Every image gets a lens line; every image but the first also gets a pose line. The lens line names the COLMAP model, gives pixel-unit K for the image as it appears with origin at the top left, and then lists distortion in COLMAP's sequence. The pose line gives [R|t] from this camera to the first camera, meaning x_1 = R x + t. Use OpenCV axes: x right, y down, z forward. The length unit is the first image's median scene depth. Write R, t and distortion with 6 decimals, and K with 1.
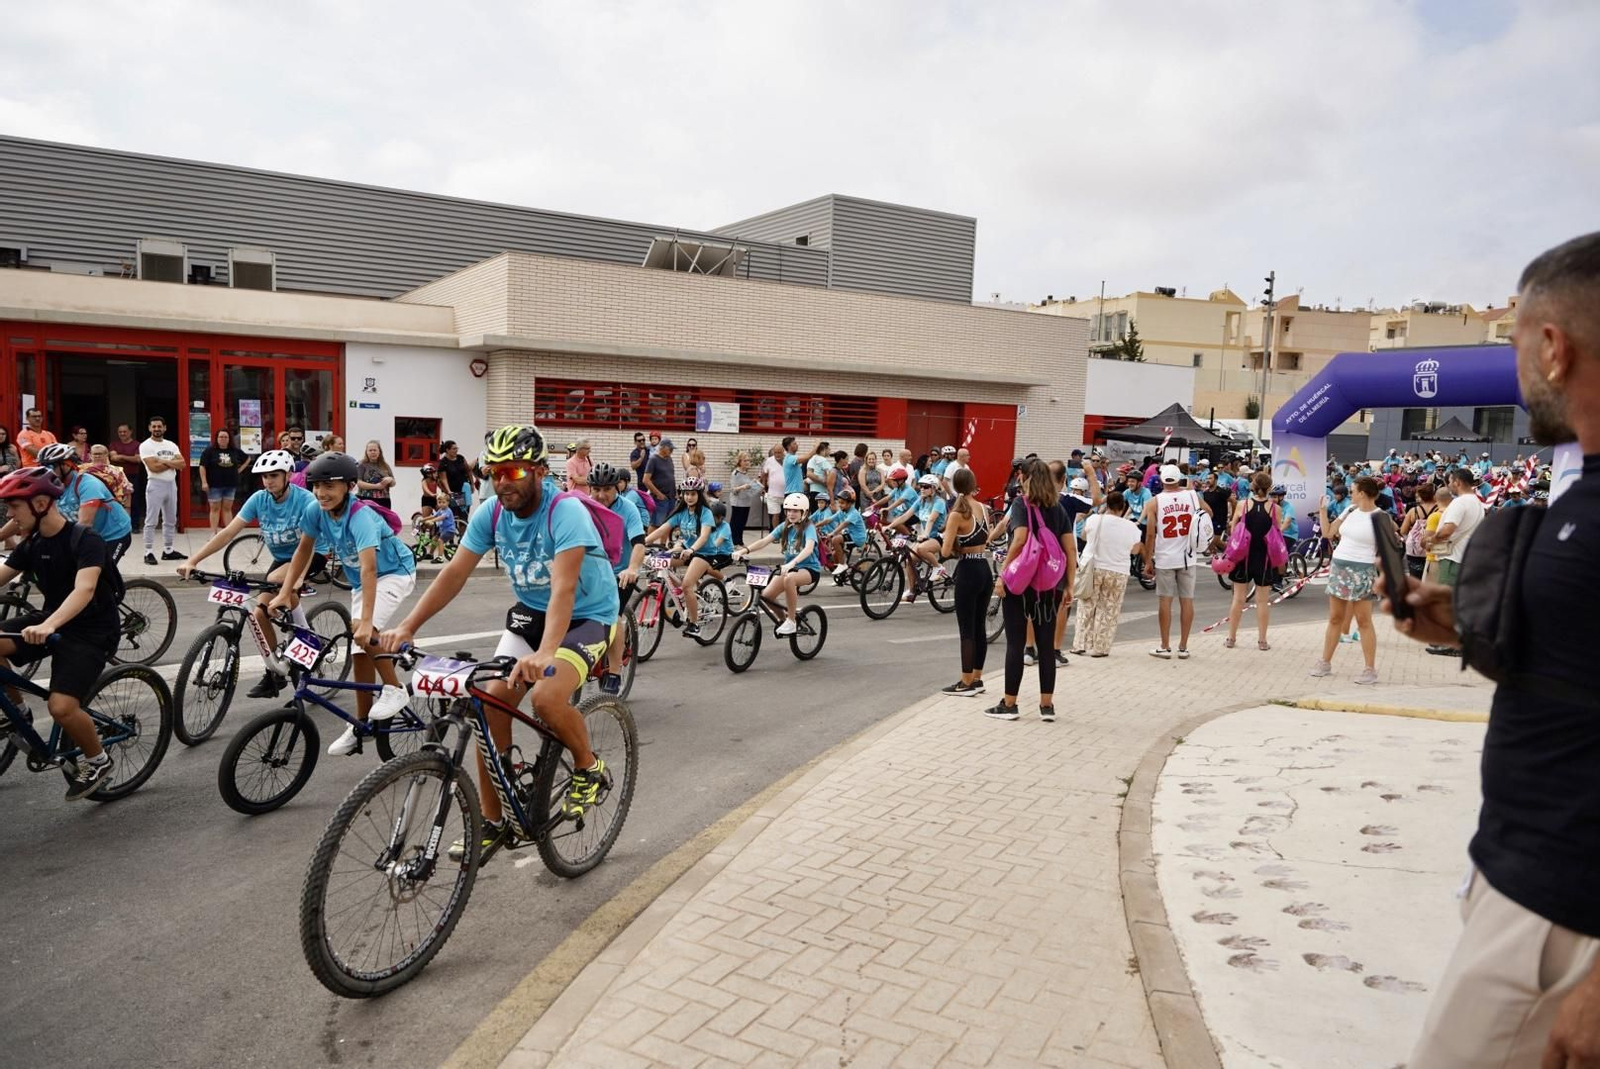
lens RADIAL K [[1079.7, 0, 801.9], [0, 1079.7, 539.6], [0, 0, 1]] dist [0.009210, -0.005516]
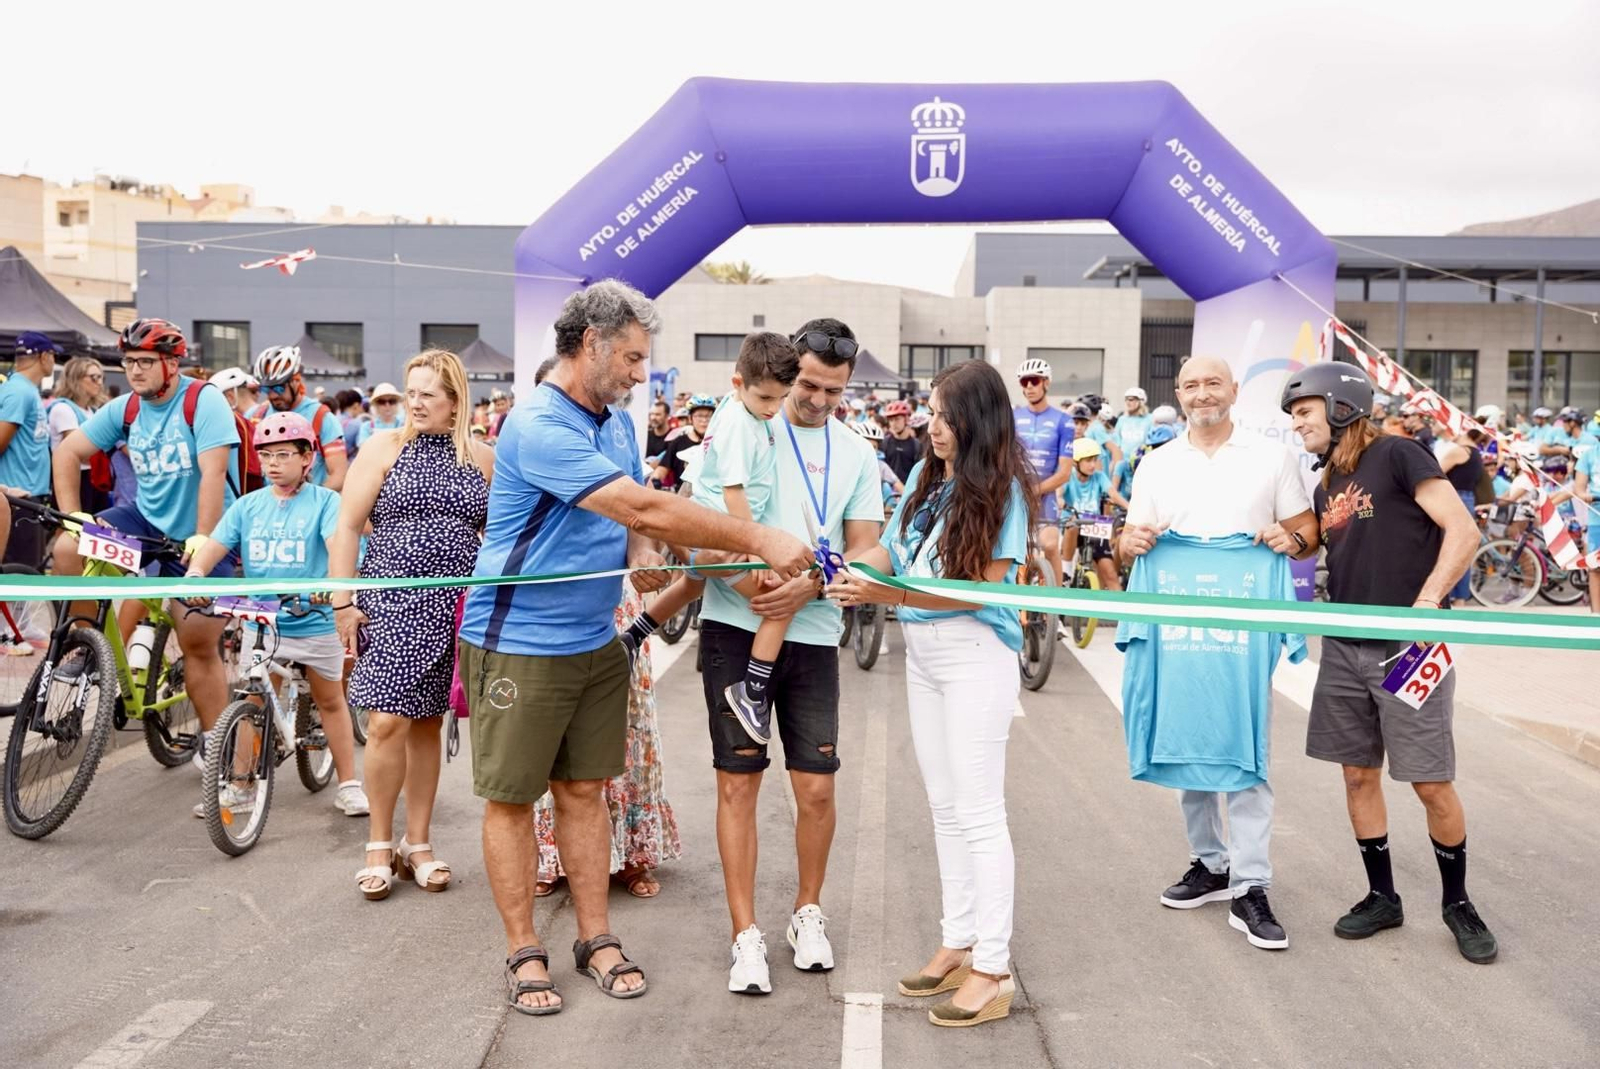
lens RADIAL K [[1621.5, 0, 800.4], [0, 1621.5, 521.3], [0, 0, 1]] dist [0.017643, 0.000000]
pose [[0.573707, -0.077535, 0.815382, 0.012988], [0.092258, 0.995291, 0.029729, -0.009480], [-0.813848, 0.058170, 0.578159, 0.202484]]
